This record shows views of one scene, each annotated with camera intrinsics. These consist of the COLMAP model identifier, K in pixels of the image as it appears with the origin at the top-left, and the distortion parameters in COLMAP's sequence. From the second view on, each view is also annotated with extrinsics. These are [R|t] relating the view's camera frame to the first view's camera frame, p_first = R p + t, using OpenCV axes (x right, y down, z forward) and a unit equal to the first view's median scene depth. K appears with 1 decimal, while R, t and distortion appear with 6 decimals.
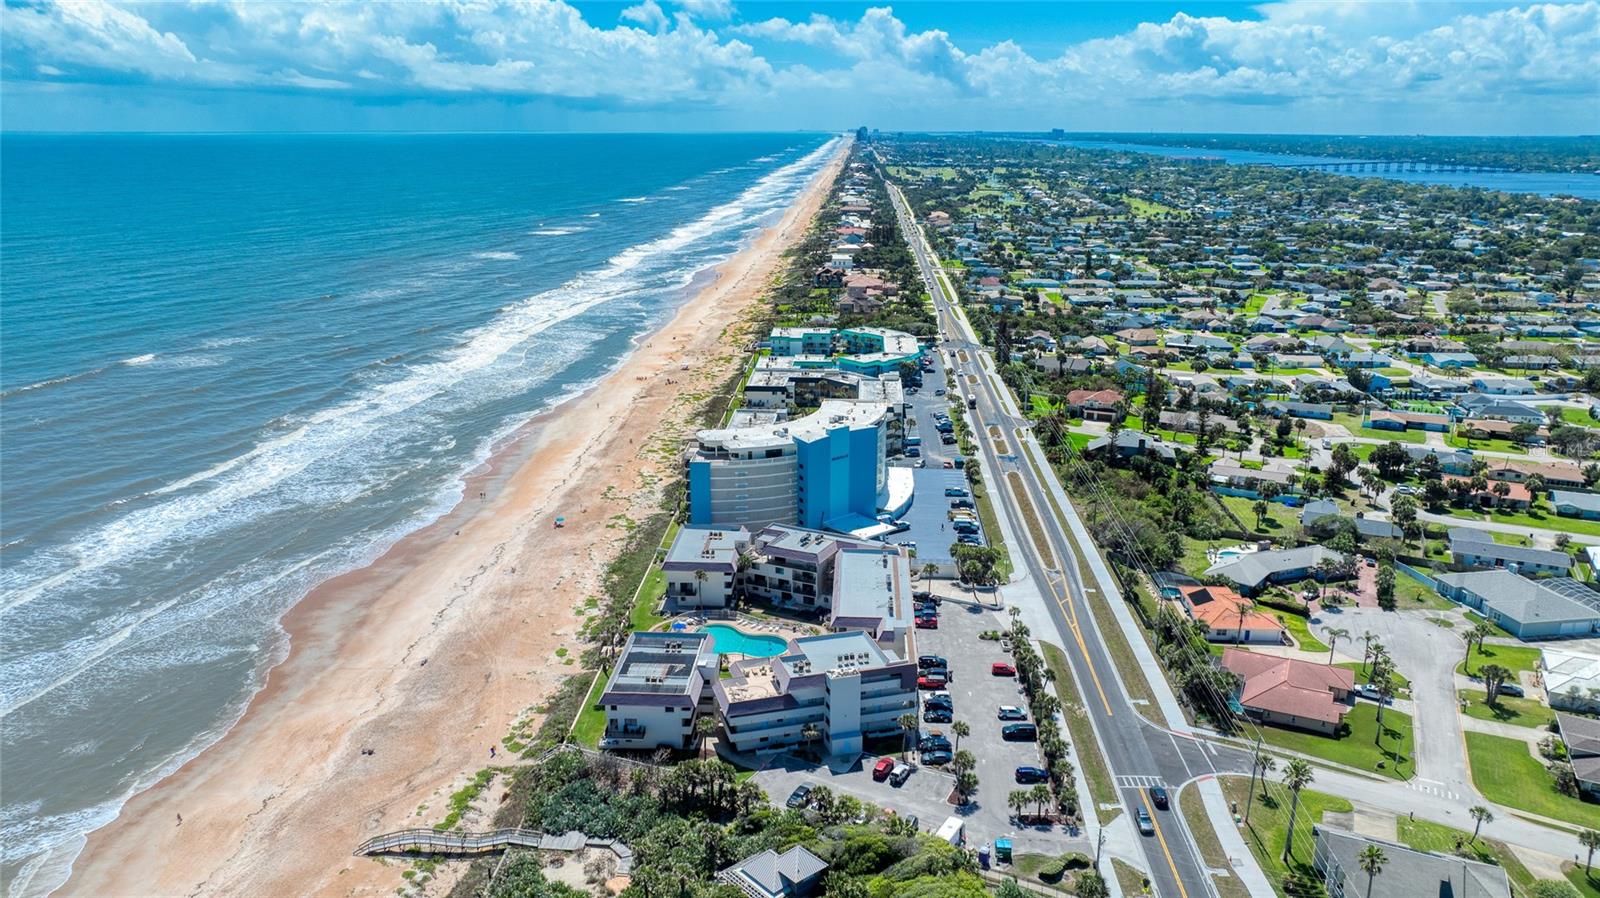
lens RADIAL K [[1160.2, 0, 800.0], [0, 1160.2, 449.0], [0, 0, 1]] dist [-0.048464, 0.068946]
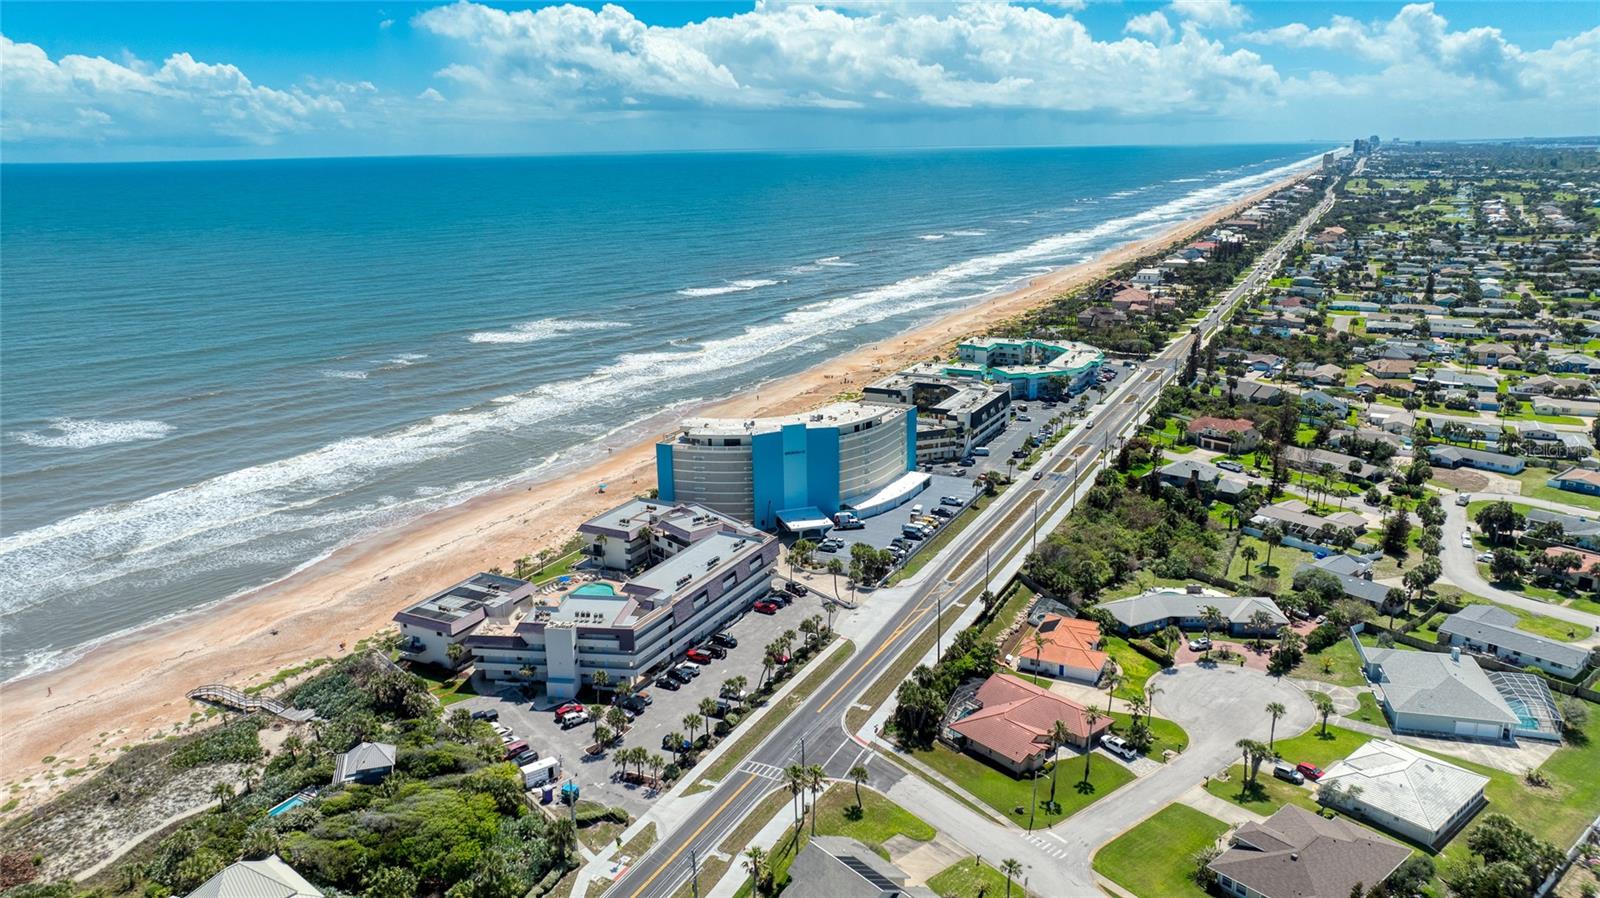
lens RADIAL K [[1129.0, 0, 801.7], [0, 1129.0, 456.7], [0, 0, 1]] dist [-0.063244, 0.080611]
pose [[0.912871, 0.093218, -0.397464, 0.248792], [-0.092100, 0.995508, 0.021947, -0.006663], [0.397724, 0.016572, 0.917355, 0.028486]]
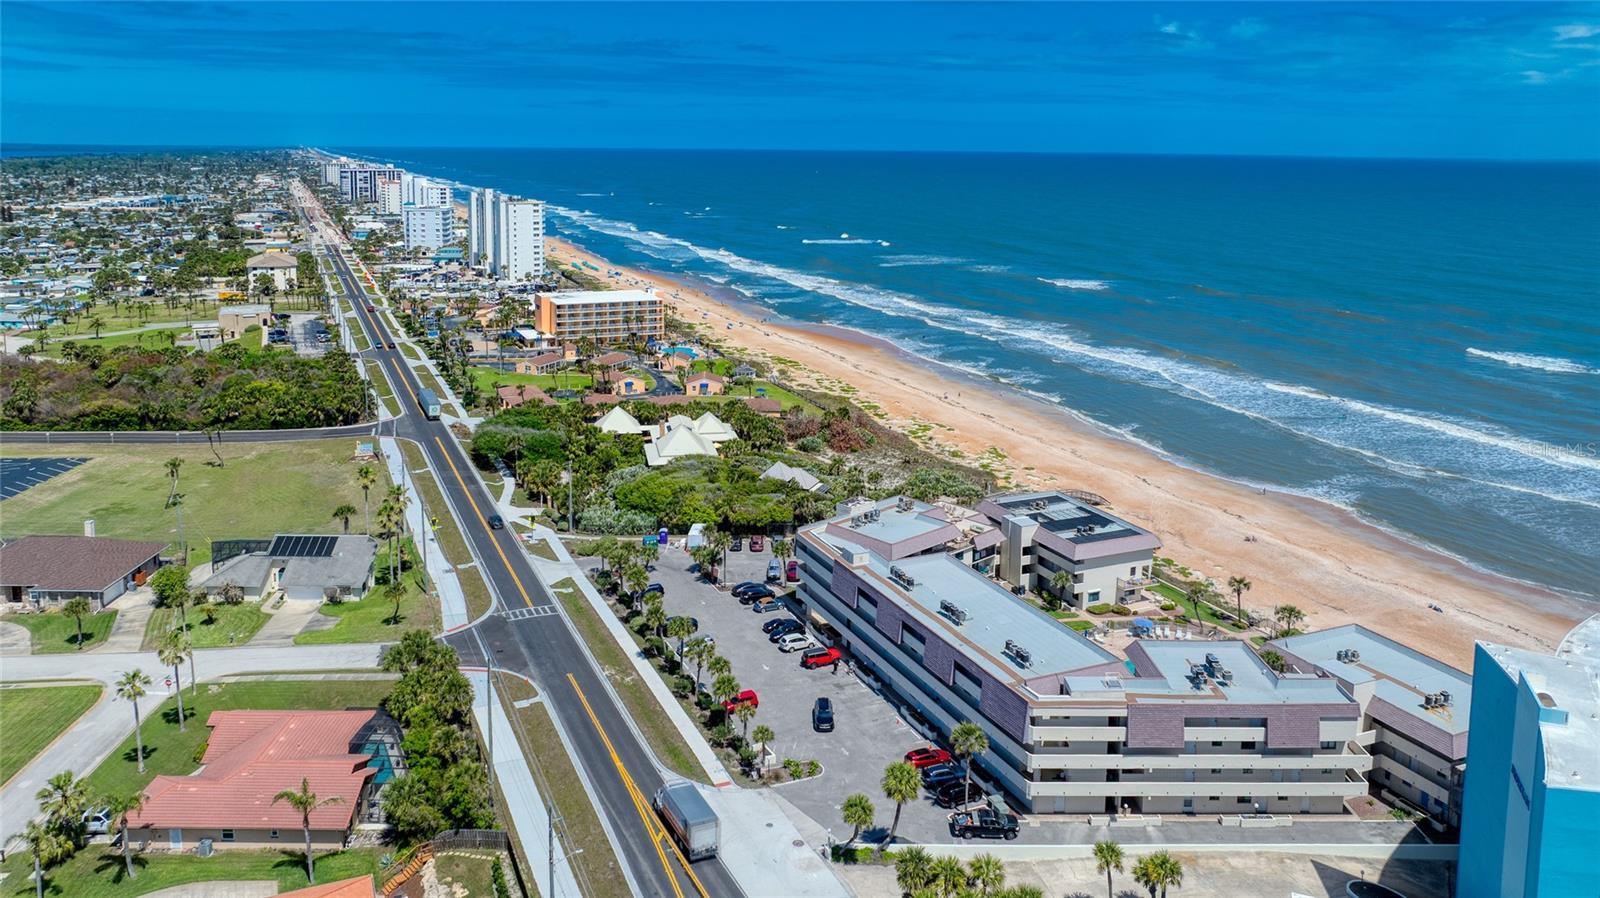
lens RADIAL K [[1129.0, 0, 801.7], [0, 1129.0, 456.7], [0, 0, 1]] dist [-0.063244, 0.080611]
pose [[-0.902245, 0.082021, -0.423351, 0.164154], [-0.133105, 0.880835, 0.454328, -0.083751], [0.410167, 0.466265, -0.783811, 0.602376]]
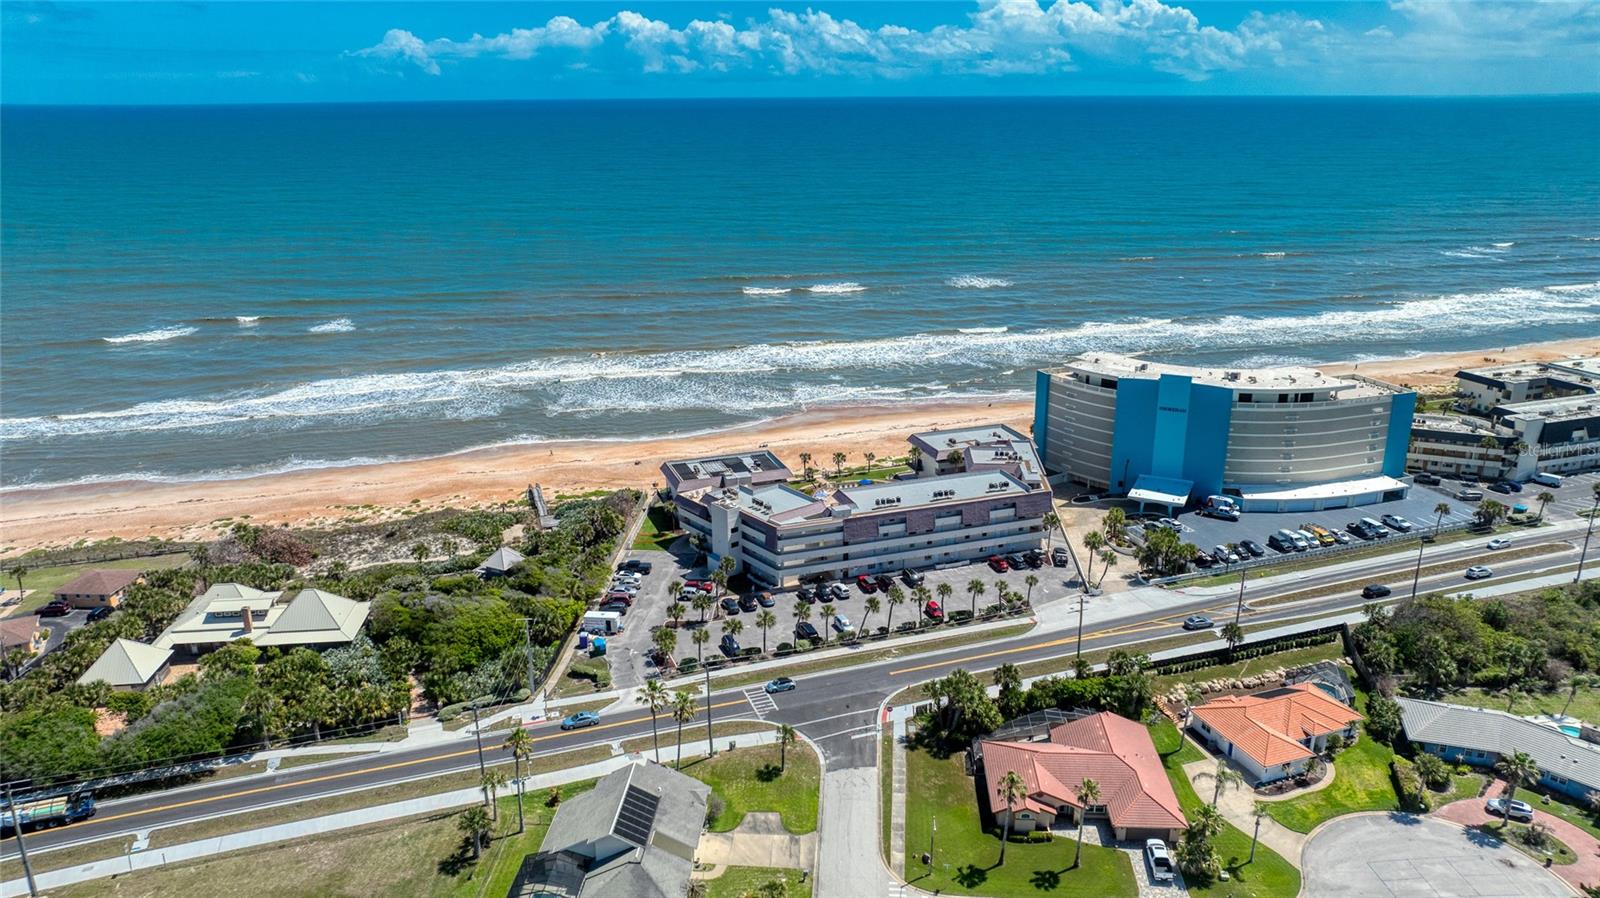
lens RADIAL K [[1120.3, 0, 800.0], [0, 1120.3, 449.0], [0, 0, 1]] dist [-0.027791, 0.000576]
pose [[0.381104, 0.276710, -0.882152, 0.374814], [-0.241976, 0.950753, 0.193691, -0.032867], [0.892305, 0.139643, 0.429293, 0.214356]]
